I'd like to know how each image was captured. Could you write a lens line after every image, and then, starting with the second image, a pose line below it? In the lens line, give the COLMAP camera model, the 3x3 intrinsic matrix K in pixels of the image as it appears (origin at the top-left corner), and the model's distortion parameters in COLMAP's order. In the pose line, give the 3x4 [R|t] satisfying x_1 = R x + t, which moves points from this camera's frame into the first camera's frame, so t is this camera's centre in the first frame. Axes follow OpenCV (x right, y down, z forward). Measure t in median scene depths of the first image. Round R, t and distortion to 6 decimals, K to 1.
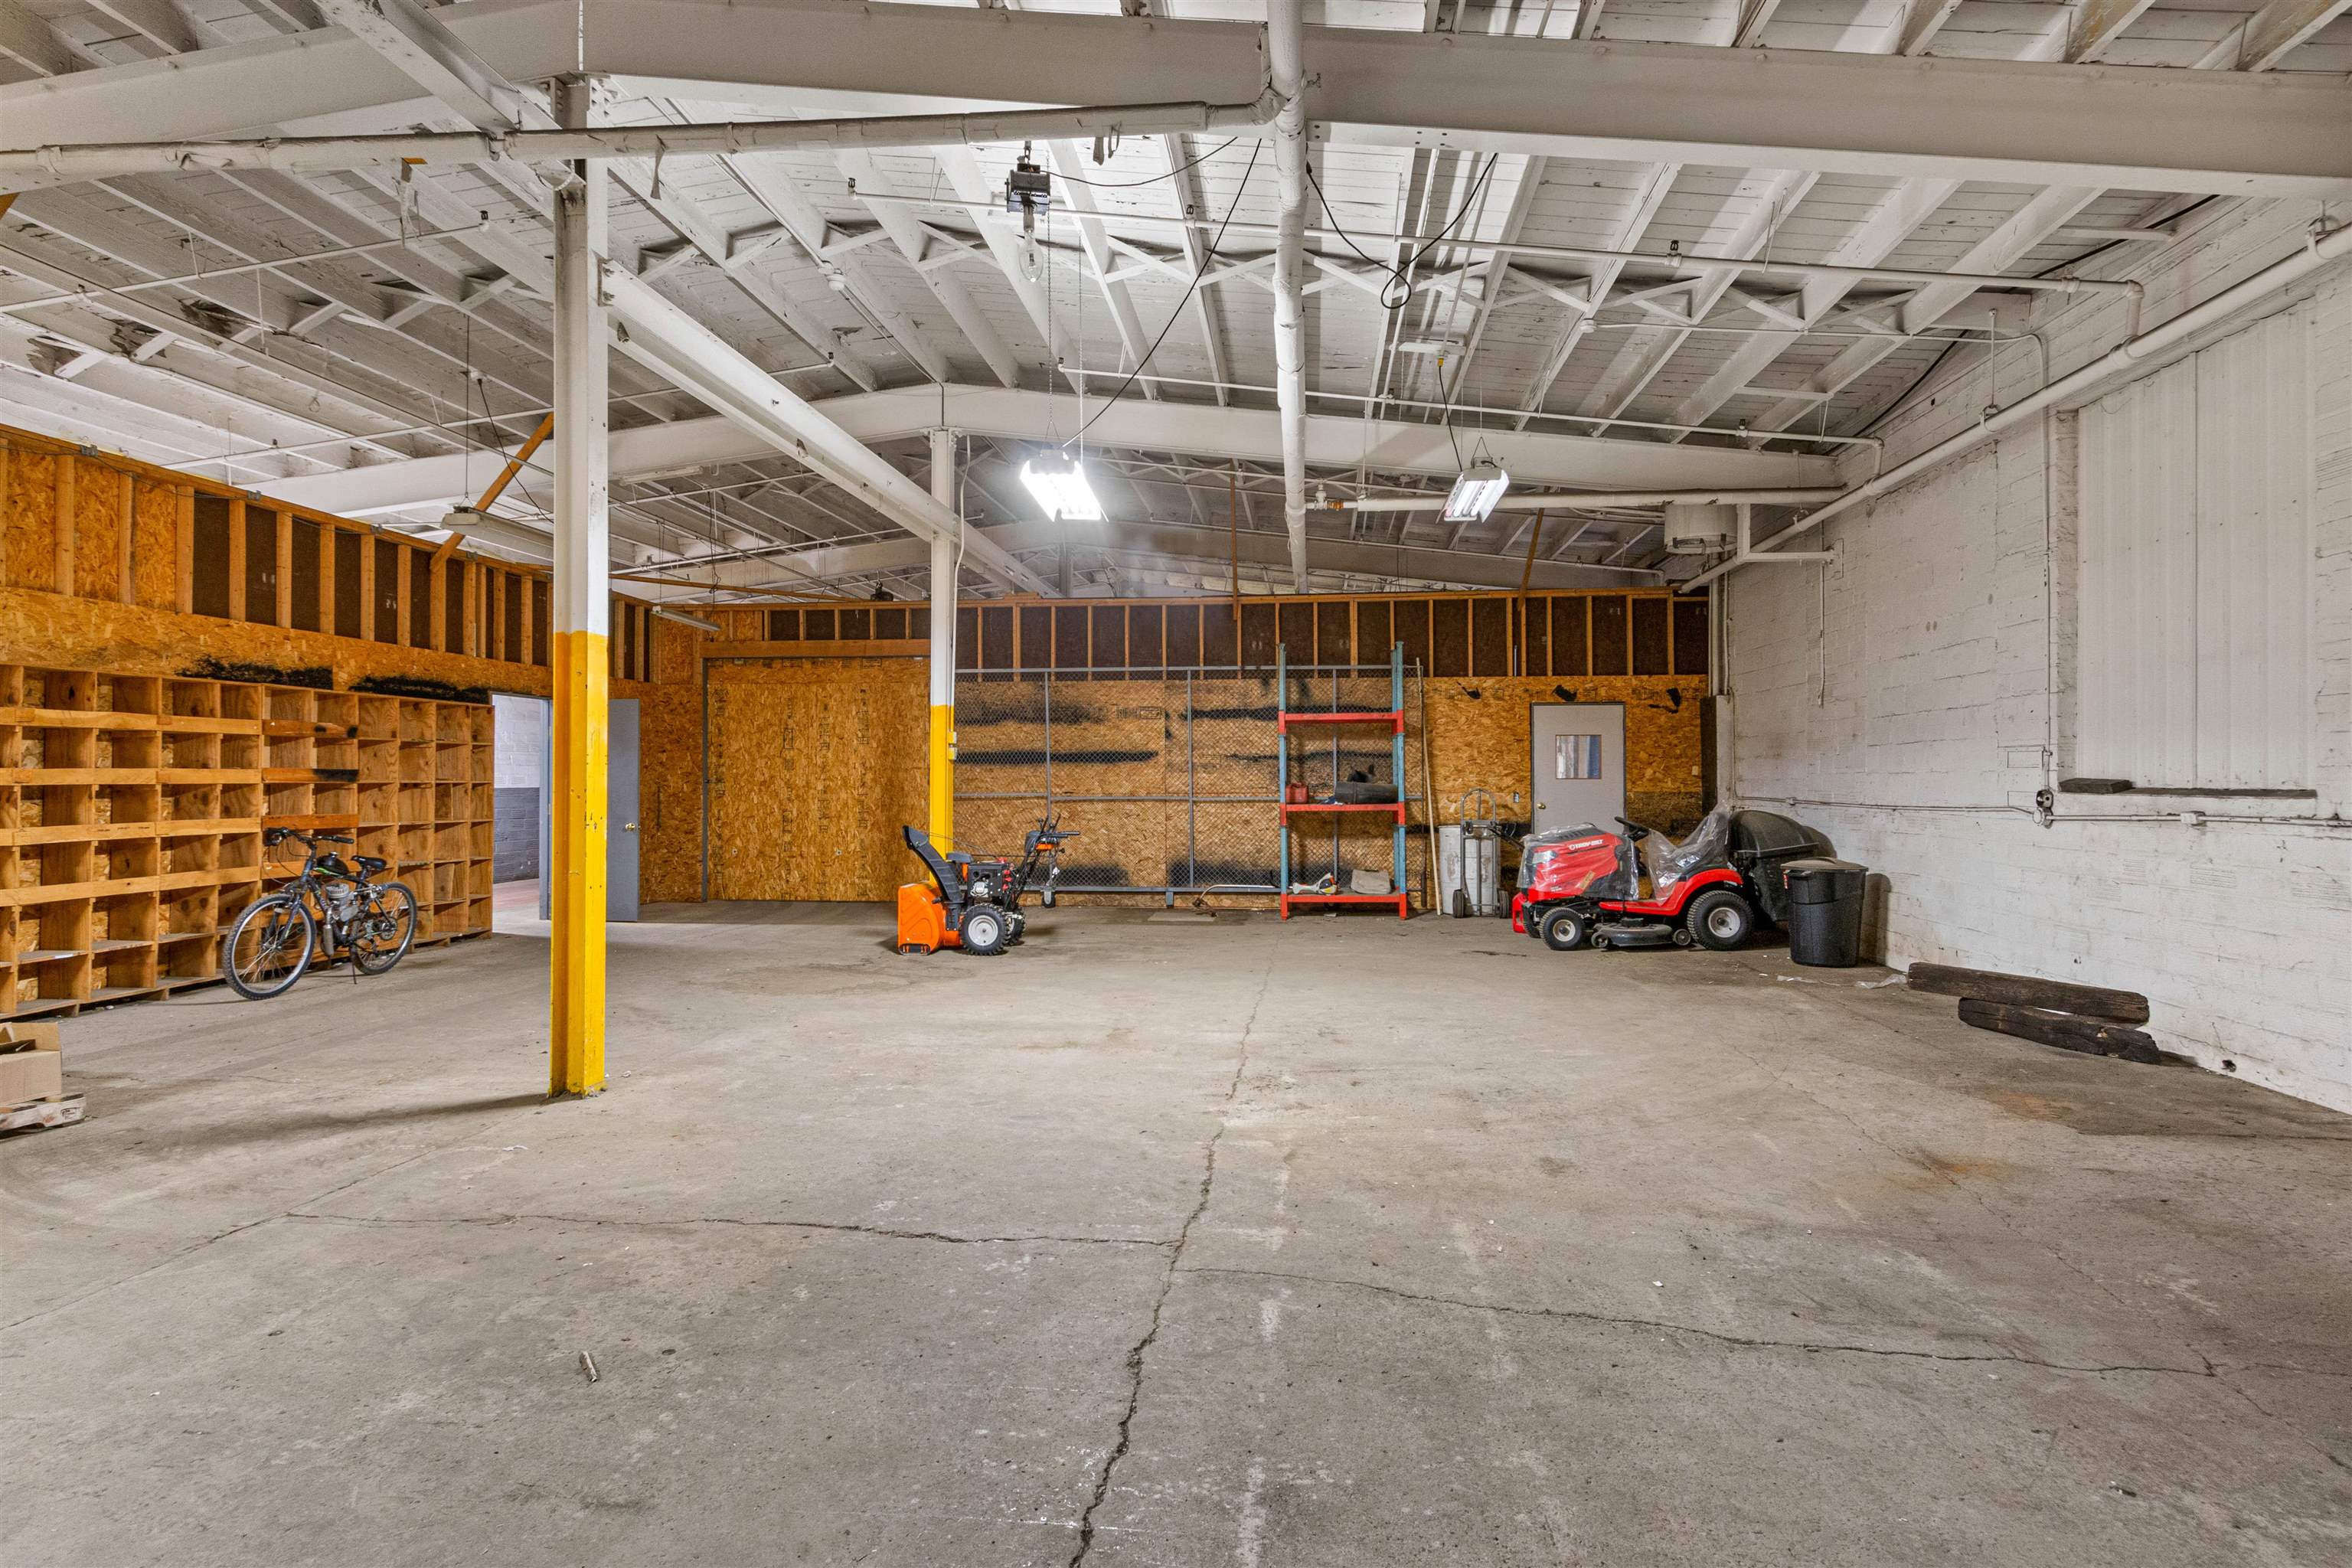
lens RADIAL K [[1302.3, 0, 1176.7], [0, 1302.3, 767.9], [0, 0, 1]] dist [0.020744, -0.003492]
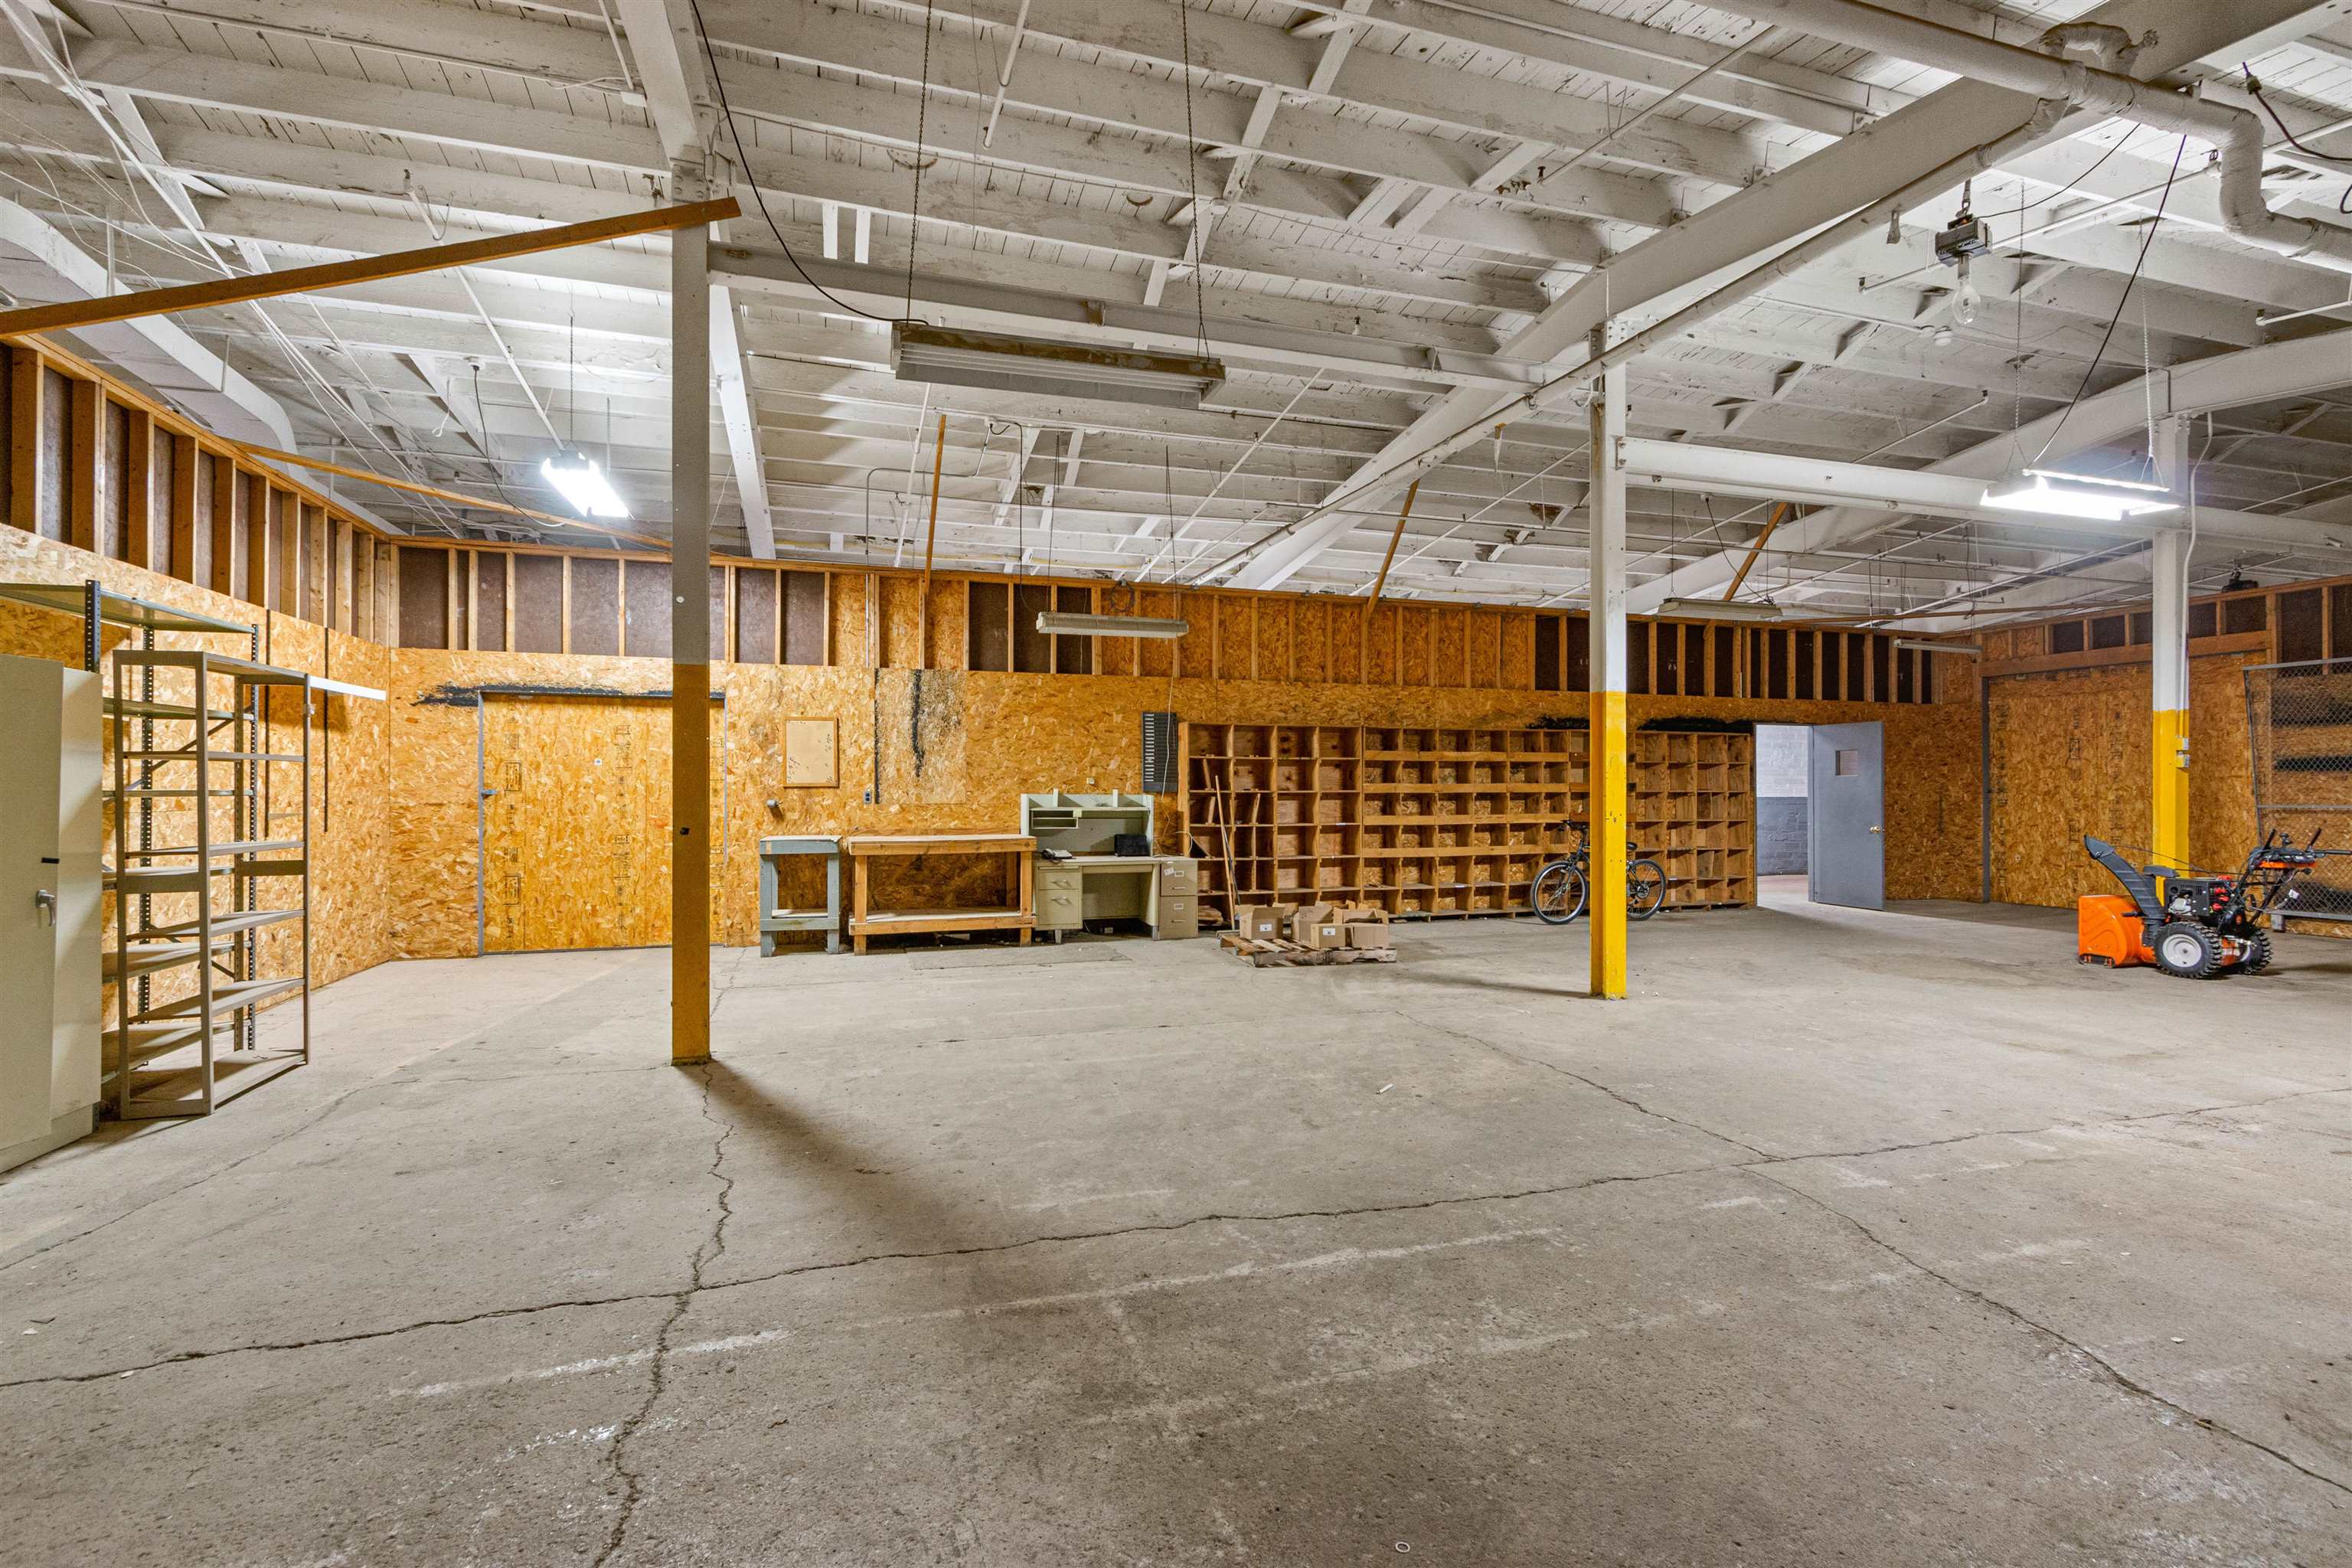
lens RADIAL K [[1132.9, 0, 1178.2], [0, 1132.9, 791.1], [0, 0, 1]] dist [0.010870, -0.001471]
pose [[0.387875, -0.000490, -0.921712, 0.426500], [0.008693, 0.999957, 0.003127, 0.002403], [0.921671, -0.009225, 0.387863, 0.029257]]
